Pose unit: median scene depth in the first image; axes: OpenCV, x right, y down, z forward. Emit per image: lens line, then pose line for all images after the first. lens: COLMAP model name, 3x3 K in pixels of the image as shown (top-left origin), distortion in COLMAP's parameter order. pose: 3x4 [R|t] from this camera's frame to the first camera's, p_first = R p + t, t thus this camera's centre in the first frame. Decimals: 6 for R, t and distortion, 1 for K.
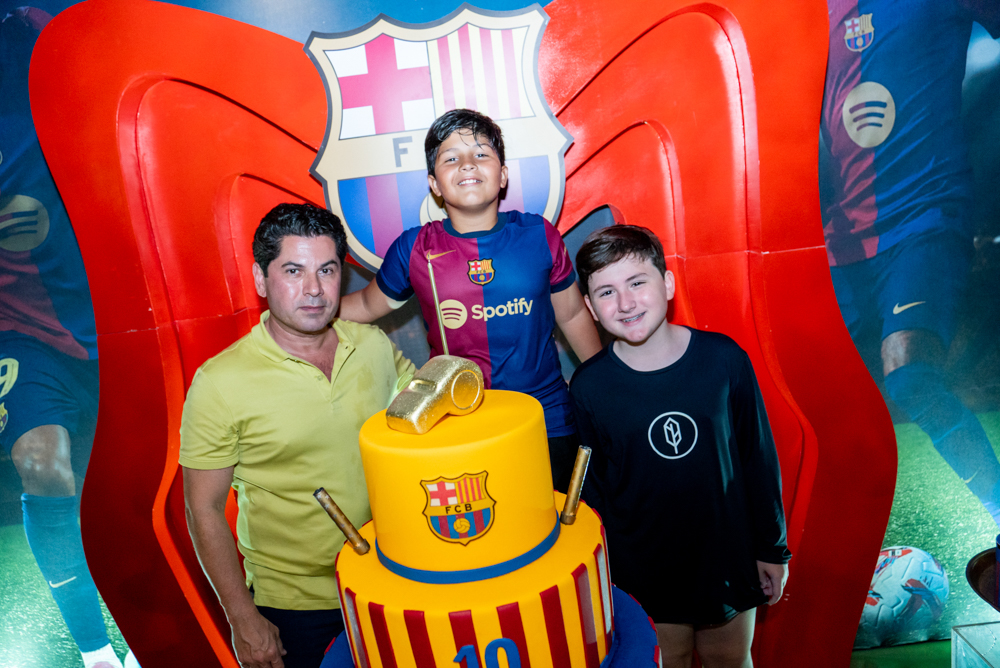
lens RADIAL K [[729.8, 0, 502.5], [0, 729.8, 326.6], [0, 0, 1]] dist [-0.130618, 0.091885]
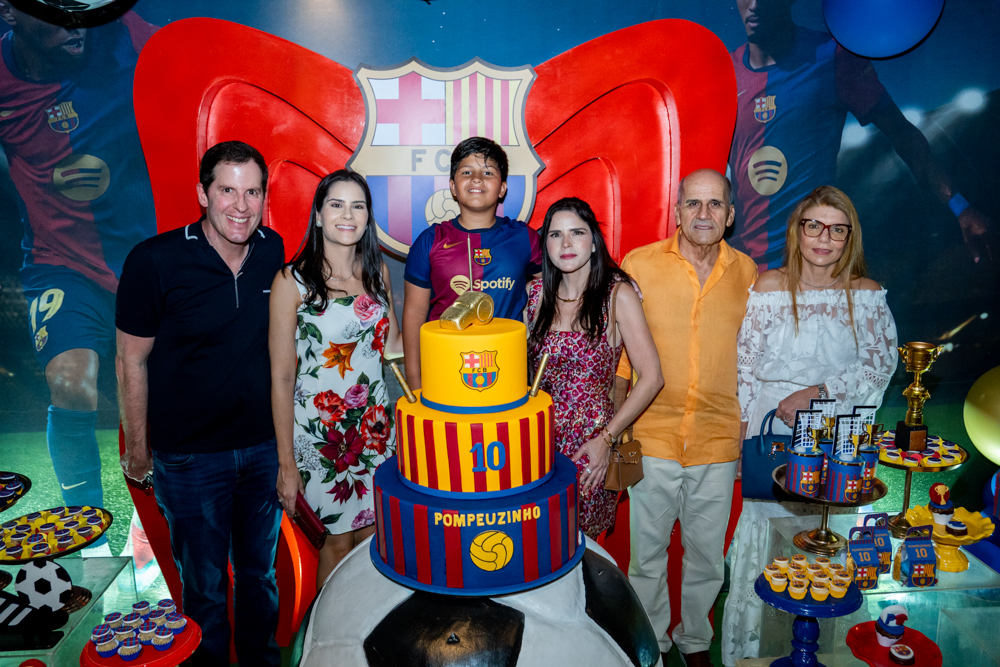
lens RADIAL K [[772.0, 0, 499.9], [0, 772.0, 309.7], [0, 0, 1]] dist [-0.137758, 0.104273]
pose [[0.991050, 0.100896, 0.087402, -0.073122], [-0.097584, 0.994366, -0.041388, 0.065515], [-0.091085, 0.032489, 0.995313, -0.357296]]
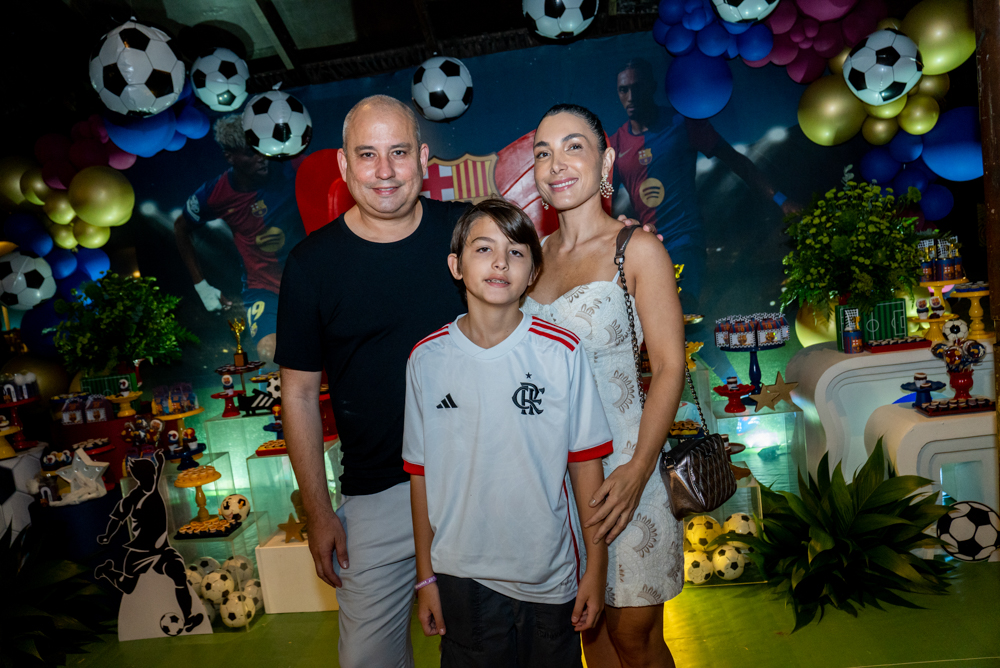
lens RADIAL K [[747.9, 0, 501.0], [0, 747.9, 327.8], [0, 0, 1]] dist [-0.137000, 0.097268]
pose [[0.995994, 0.016665, -0.087848, 0.264266], [-0.024837, 0.995378, -0.092766, 0.352489], [0.085896, 0.094576, 0.991805, -1.318790]]
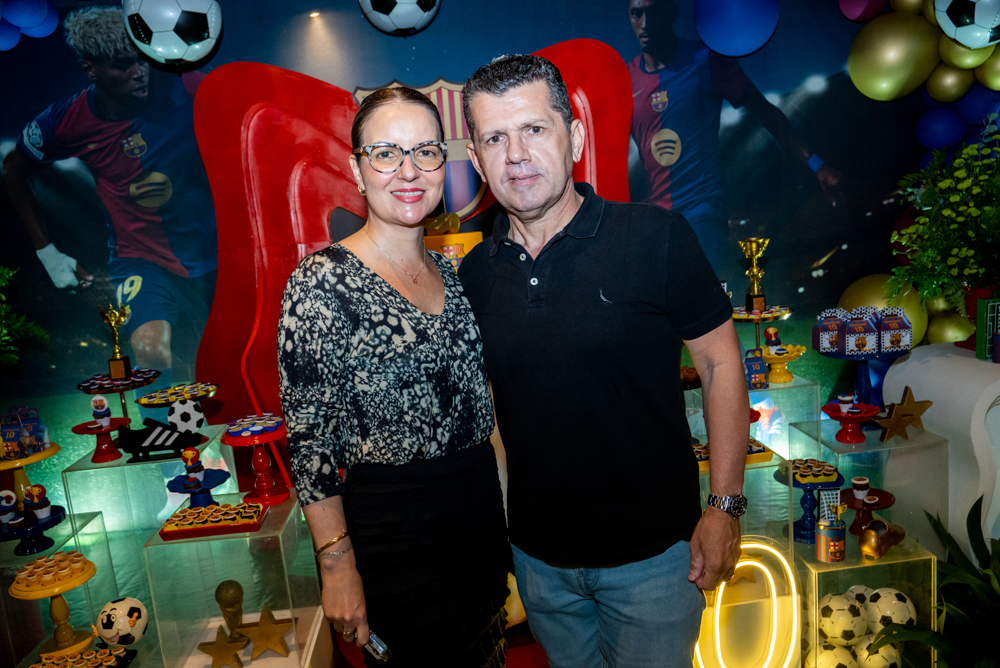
lens RADIAL K [[741.2, 0, 498.6], [0, 741.2, 329.8], [0, 0, 1]] dist [-0.129728, 0.090255]
pose [[0.994600, 0.025054, 0.100710, -0.064777], [-0.019121, 0.998048, -0.059455, 0.270149], [-0.102003, 0.057208, 0.993138, -0.741510]]
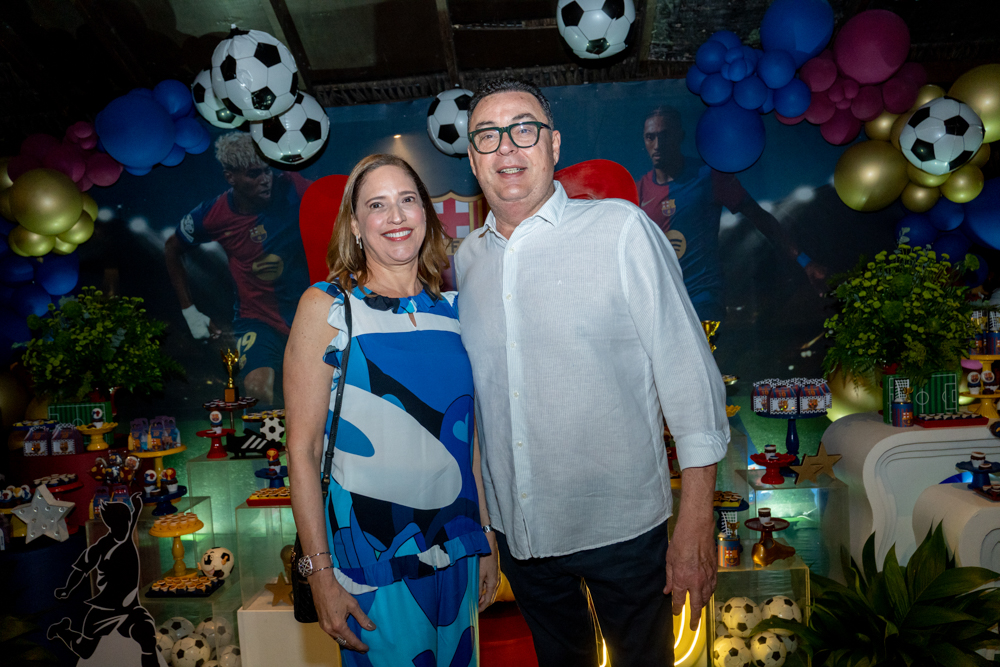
lens RADIAL K [[723.2, 0, 503.4], [0, 723.2, 343.0], [0, 0, 1]] dist [-0.121639, 0.075586]
pose [[0.996289, 0.074601, -0.042936, 0.126921], [-0.079830, 0.987373, -0.136824, 0.332554], [0.032187, 0.139744, 0.989664, -1.130811]]
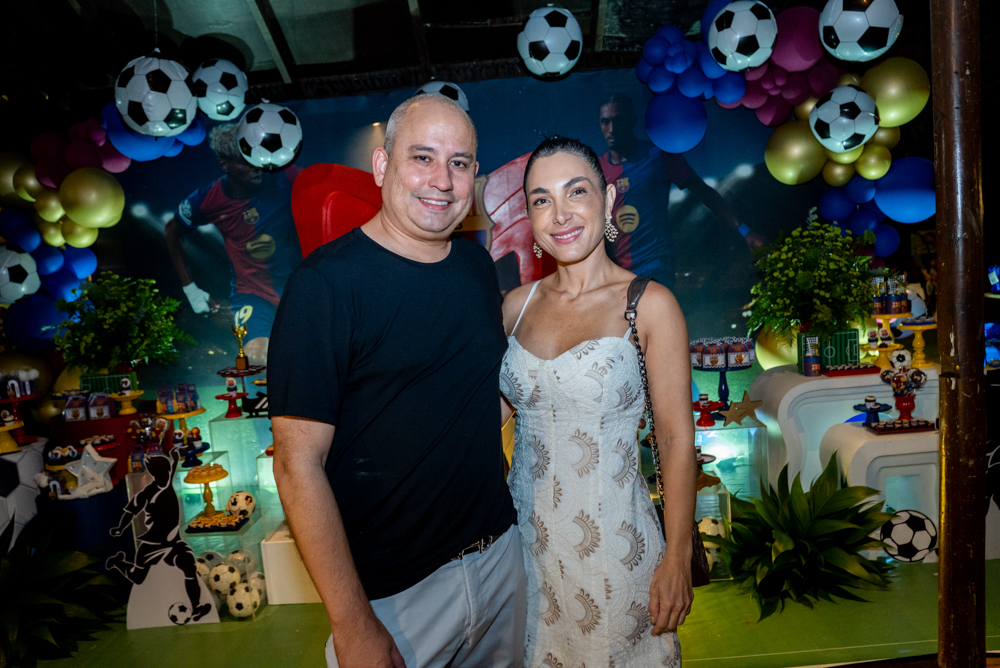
lens RADIAL K [[746.0, 0, 500.0], [0, 746.0, 334.0], [0, 0, 1]] dist [-0.141052, 0.106919]
pose [[0.998563, 0.052299, -0.011676, 0.144013], [-0.053182, 0.993934, -0.096266, 0.350224], [0.006571, 0.096748, 0.995287, -1.460497]]
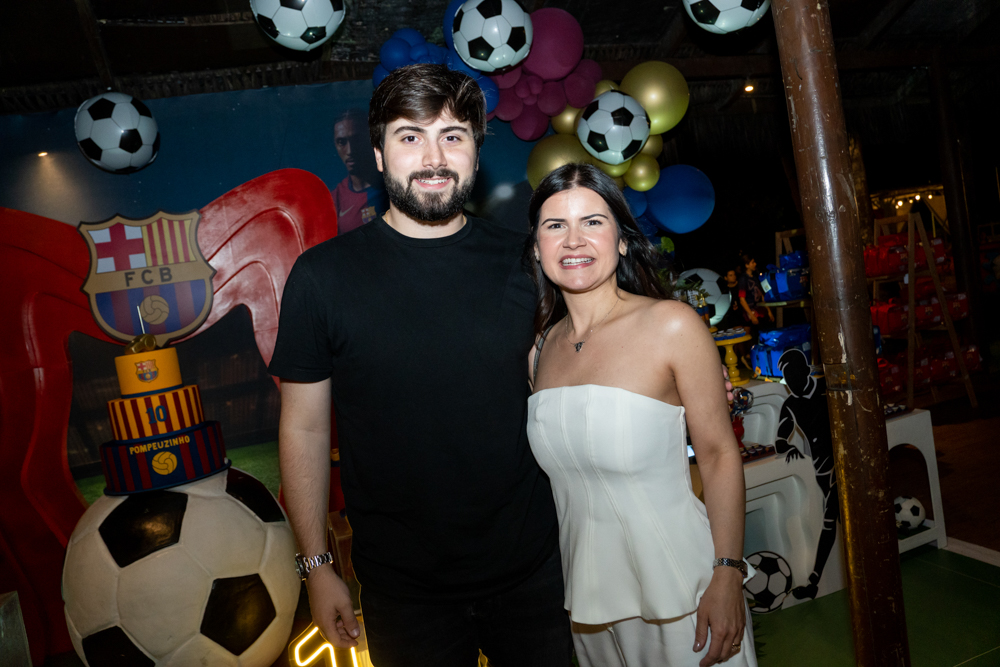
lens RADIAL K [[738.2, 0, 493.5], [0, 738.2, 336.9], [0, 0, 1]] dist [-0.136231, 0.102443]
pose [[0.946038, -0.045723, 0.320812, 0.152351], [0.102684, 0.981277, -0.162948, 0.305334], [-0.307355, 0.187098, 0.933021, -1.013780]]
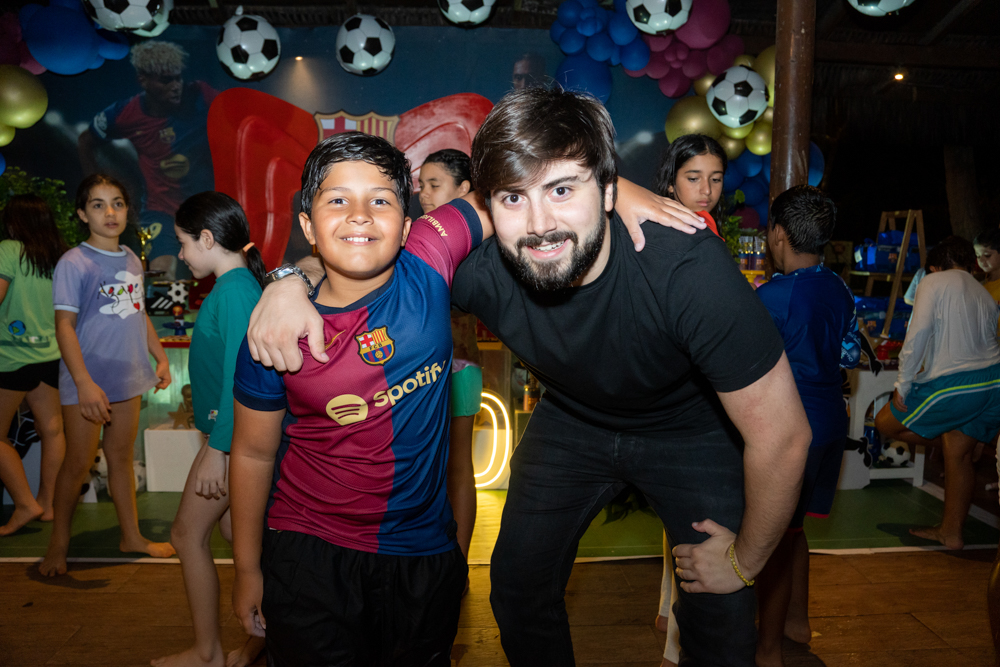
lens RADIAL K [[746.0, 0, 500.0], [0, 746.0, 333.5], [0, 0, 1]] dist [-0.141052, 0.106919]
pose [[0.987301, 0.132223, 0.088059, 0.259464], [-0.124929, 0.988623, -0.083765, 0.505473], [-0.098132, 0.071700, 0.992587, -1.573963]]
